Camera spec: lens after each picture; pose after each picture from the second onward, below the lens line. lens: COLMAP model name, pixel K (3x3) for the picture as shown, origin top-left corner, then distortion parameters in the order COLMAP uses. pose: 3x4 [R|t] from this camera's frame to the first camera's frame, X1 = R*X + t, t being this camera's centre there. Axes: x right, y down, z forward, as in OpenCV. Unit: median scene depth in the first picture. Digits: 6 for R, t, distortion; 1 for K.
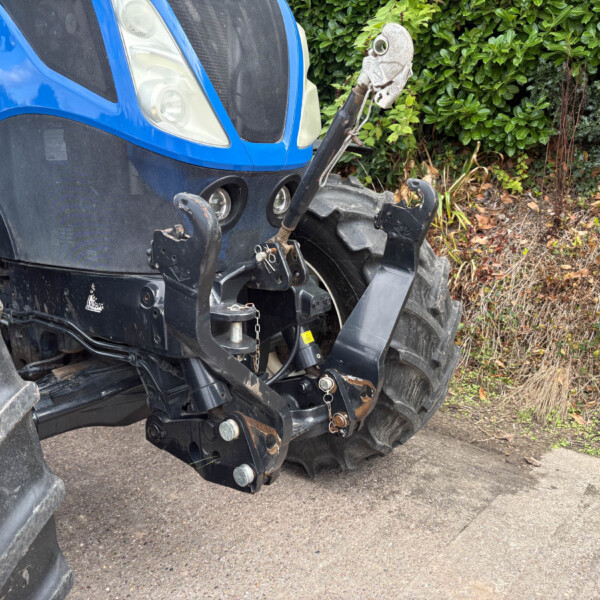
lens RADIAL K [[623.2, 0, 293.6], [0, 623.2, 298.1], [0, 0, 1]] dist [0.010501, 0.041793]
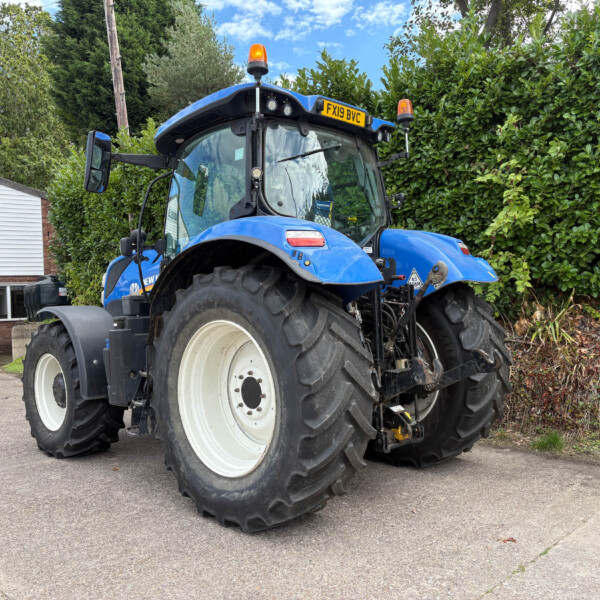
lens RADIAL K [[591.6, 0, 300.0], [0, 591.6, 300.0], [0, 0, 1]] dist [0.009087, -0.017209]
pose [[0.997375, -0.029849, -0.065964, -0.295981], [0.014359, 0.974514, -0.223866, 0.101768], [0.070965, 0.222331, 0.972385, -0.496842]]
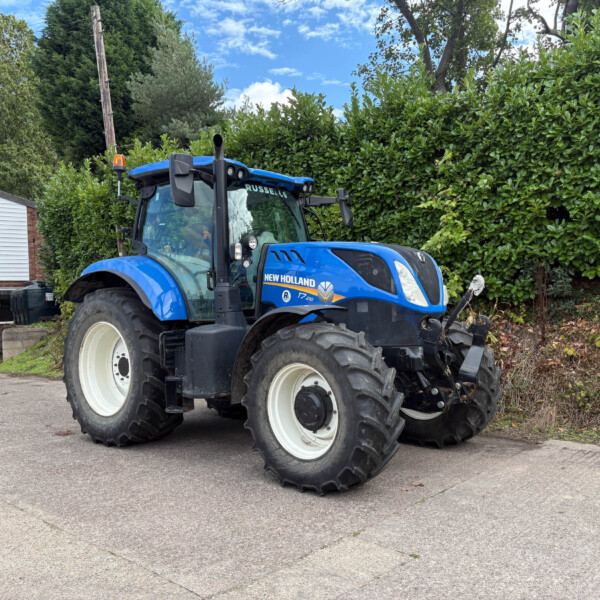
lens RADIAL K [[591.6, 0, 300.0], [0, 591.6, 300.0], [0, 0, 1]] dist [0.009087, -0.017209]
pose [[0.999254, -0.025677, -0.028848, -0.253602], [0.018299, 0.972586, -0.231823, 0.161813], [0.034010, 0.231122, 0.972330, -0.769364]]
